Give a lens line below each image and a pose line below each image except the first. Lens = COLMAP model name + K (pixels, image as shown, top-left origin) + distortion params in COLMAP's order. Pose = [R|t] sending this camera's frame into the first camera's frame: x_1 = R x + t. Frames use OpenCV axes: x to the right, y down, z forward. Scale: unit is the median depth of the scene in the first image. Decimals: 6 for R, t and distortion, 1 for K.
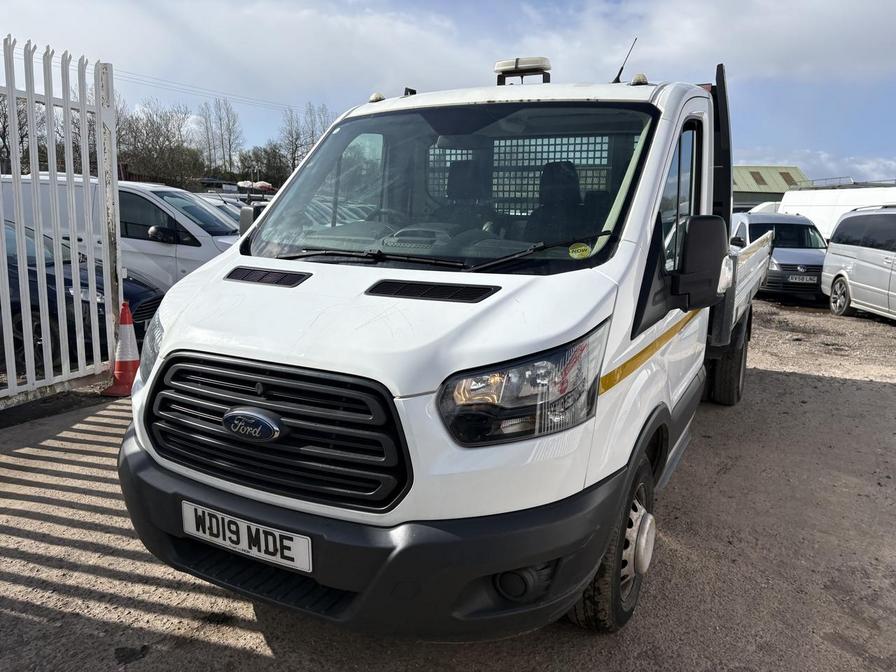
lens RADIAL K [[669.0, 0, 448.5], [0, 669.0, 319.3], [0, 0, 1]] dist [0.066934, -0.060020]
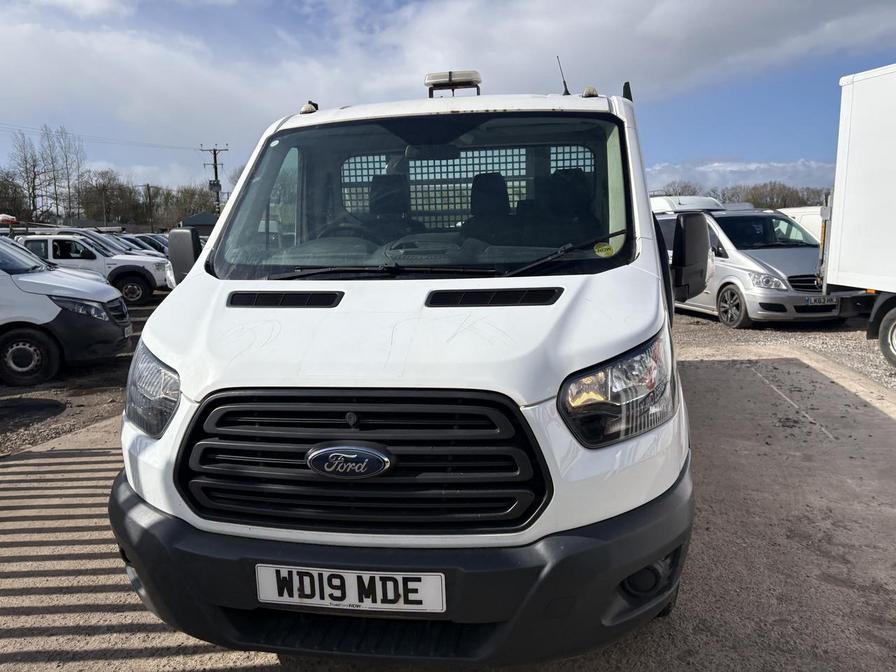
lens RADIAL K [[665.9, 0, 449.5], [0, 665.9, 315.3], [0, 0, 1]] dist [0.090839, -0.090858]
pose [[0.949732, -0.085334, 0.301210, -0.391148], [0.096710, 0.995046, -0.023031, -0.001021], [-0.297752, 0.051003, 0.953280, 0.100213]]
